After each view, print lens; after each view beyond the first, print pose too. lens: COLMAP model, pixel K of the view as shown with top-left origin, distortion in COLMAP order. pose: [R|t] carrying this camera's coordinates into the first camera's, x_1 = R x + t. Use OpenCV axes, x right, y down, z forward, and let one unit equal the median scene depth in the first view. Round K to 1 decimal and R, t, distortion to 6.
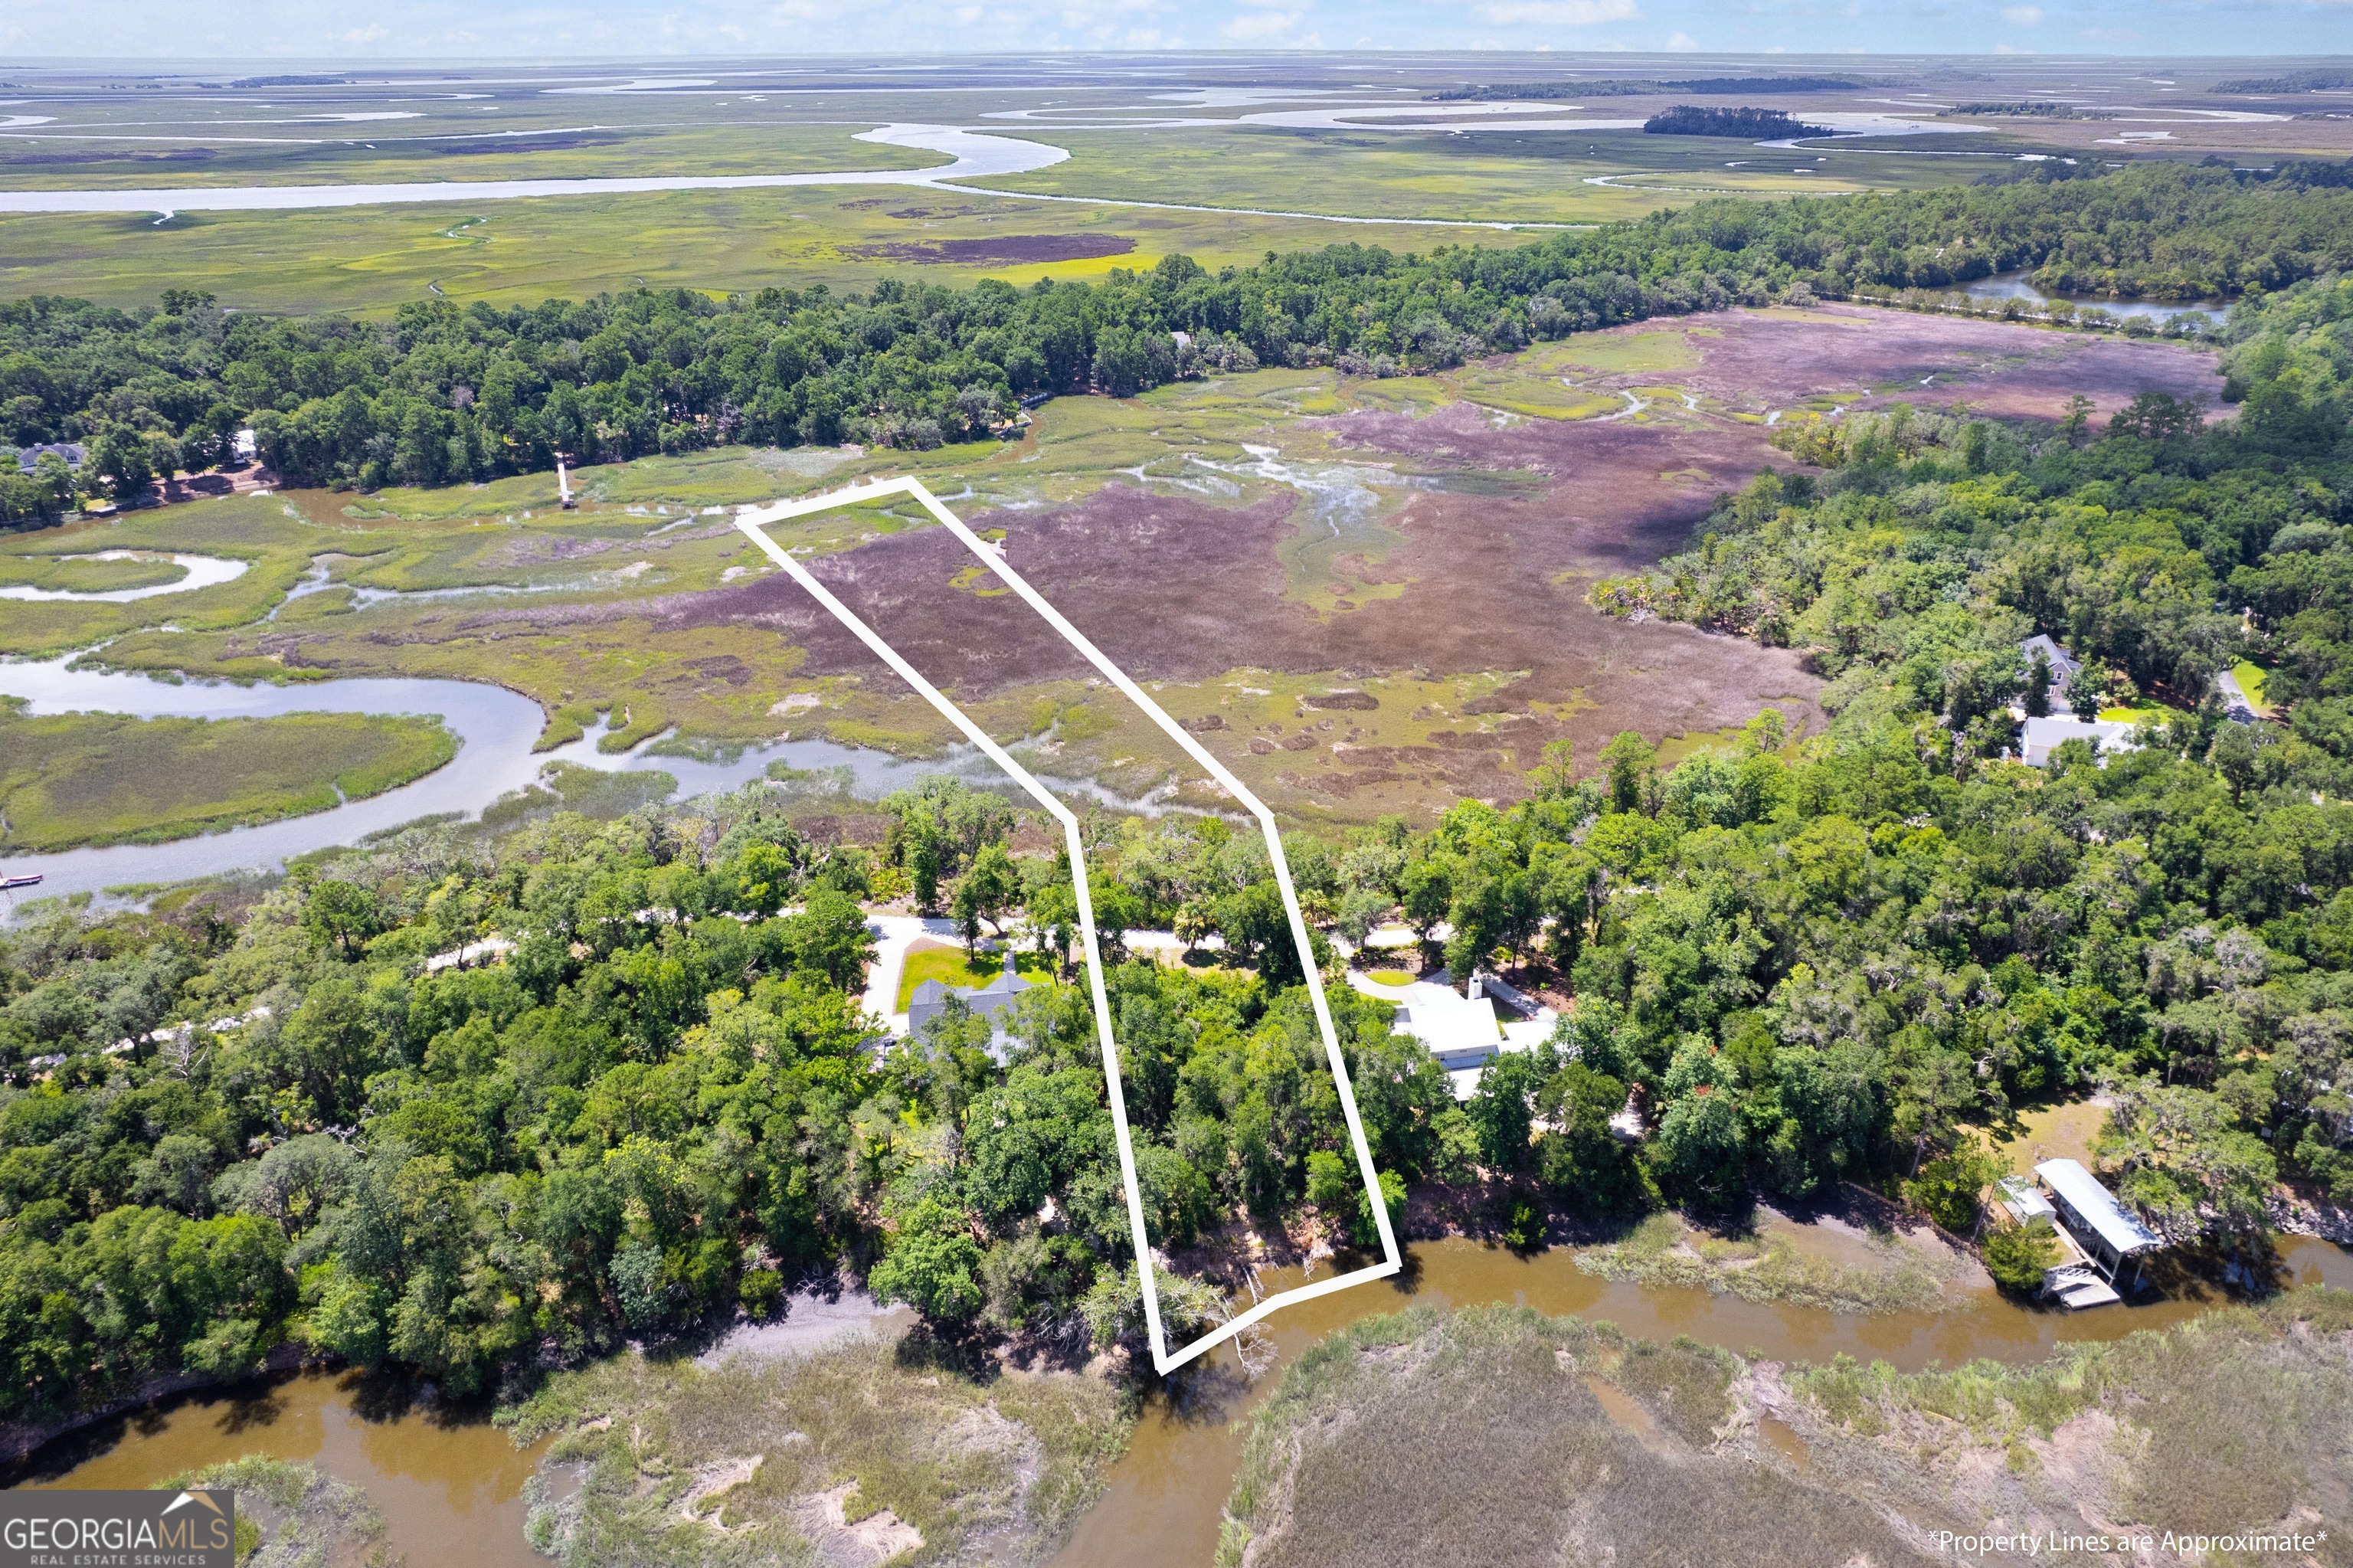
lens RADIAL K [[1519.5, 0, 1212.2], [0, 1519.5, 768.7], [0, 0, 1]] dist [-0.076269, 0.060614]
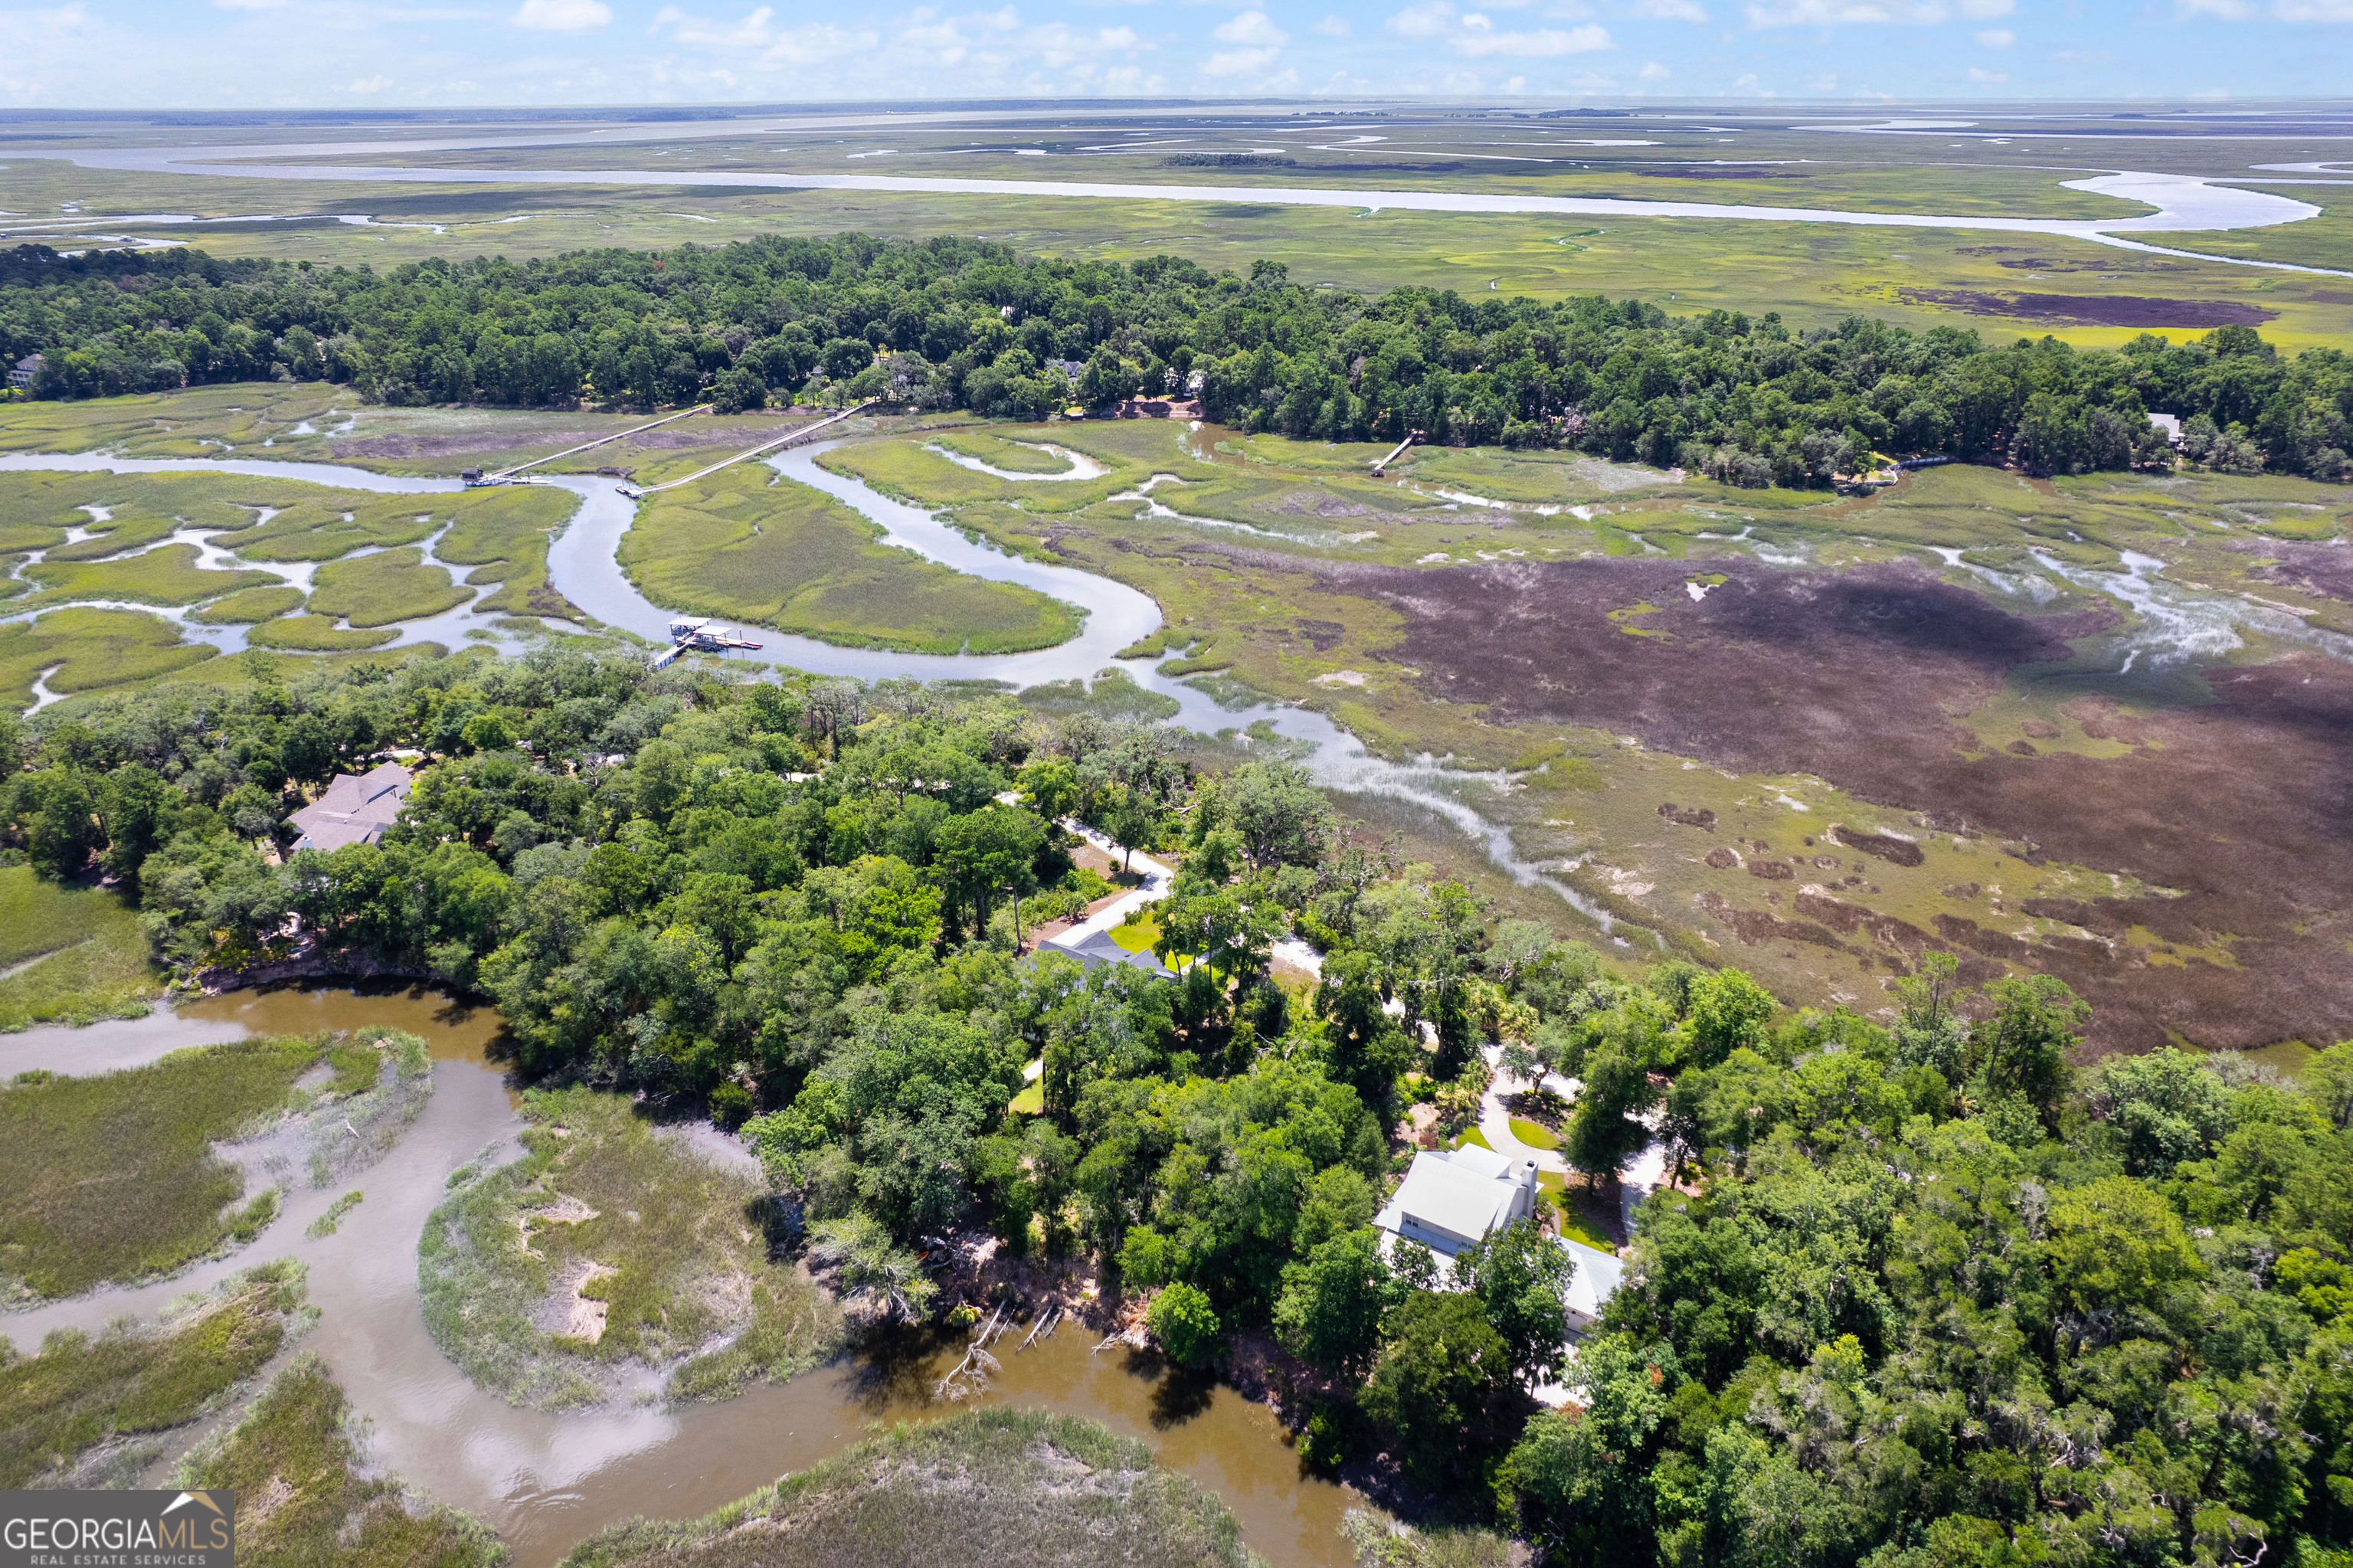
lens RADIAL K [[1467.3, 0, 1176.5], [0, 1467.3, 784.0], [0, 0, 1]] dist [-0.071548, 0.050195]
pose [[0.730391, 0.293064, -0.616962, 0.159317], [-0.291776, 0.950582, 0.106117, -0.027538], [0.617572, 0.102508, 0.779806, 0.093643]]
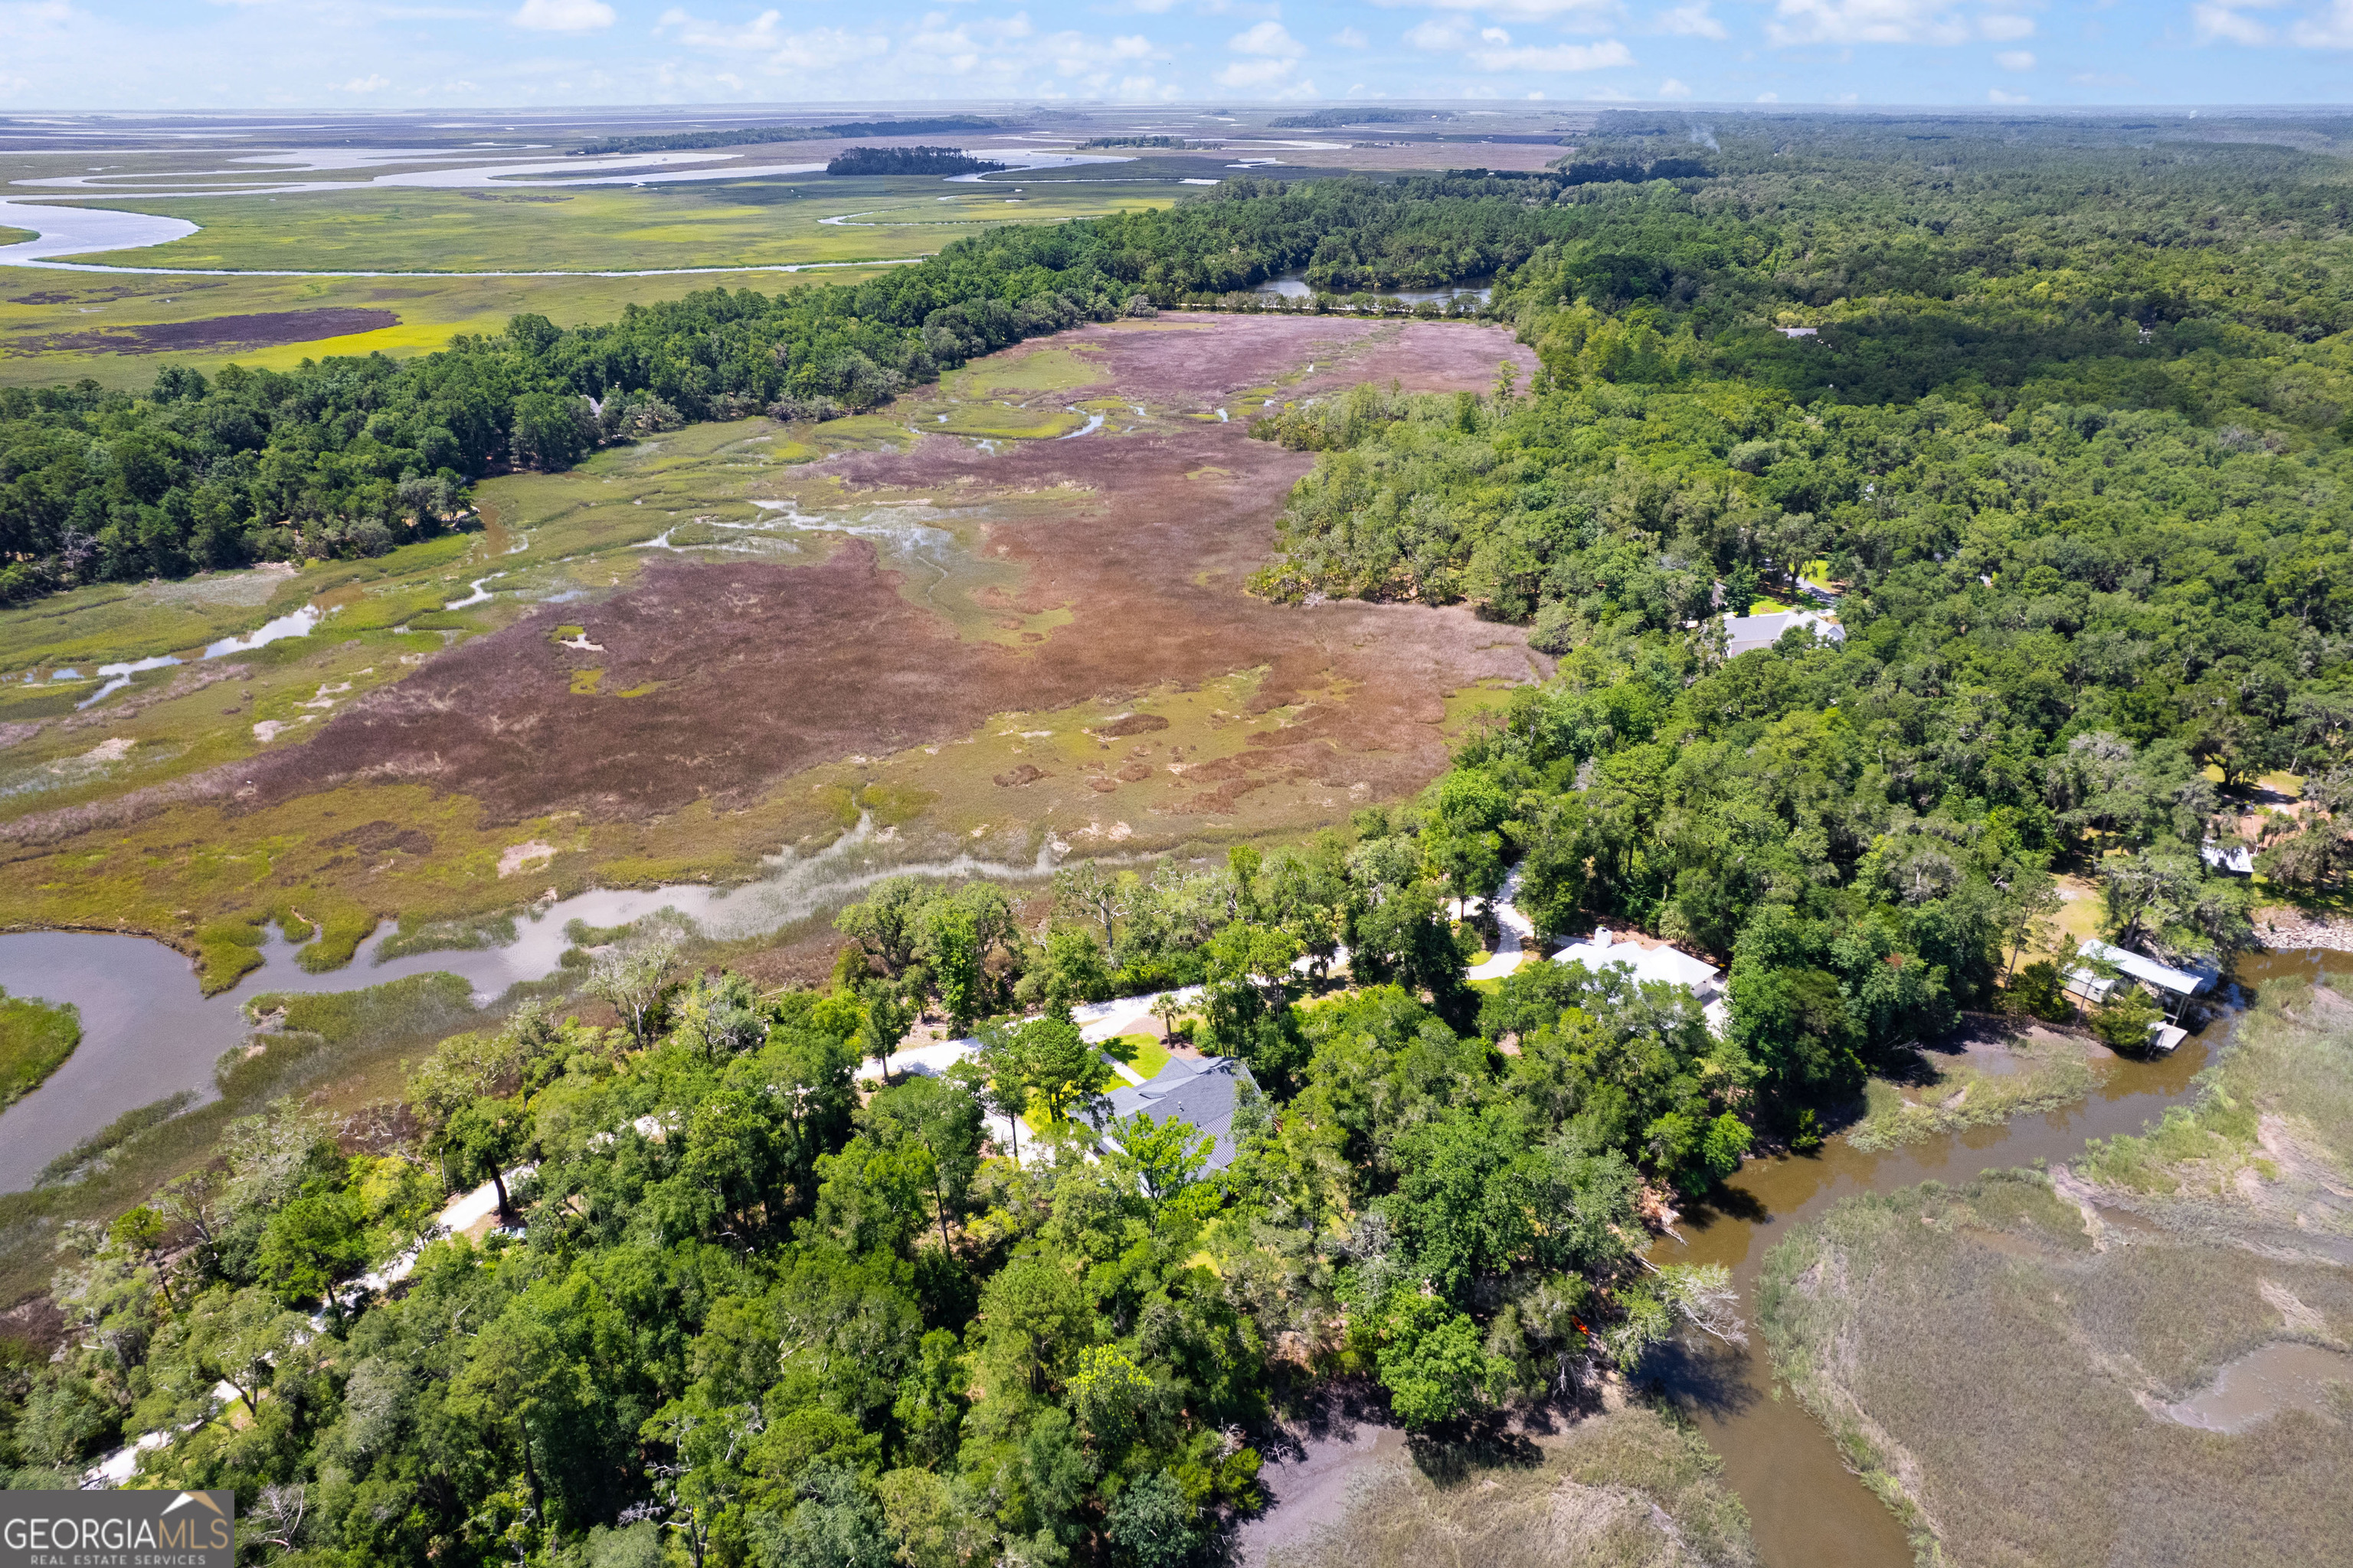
lens RADIAL K [[1519.5, 0, 1212.2], [0, 1519.5, 768.7], [0, 0, 1]] dist [-0.076269, 0.060614]
pose [[0.873009, -0.200951, 0.444380, -0.174028], [0.212623, 0.976839, 0.024023, -0.017436], [-0.438915, 0.073513, 0.895516, 0.066787]]
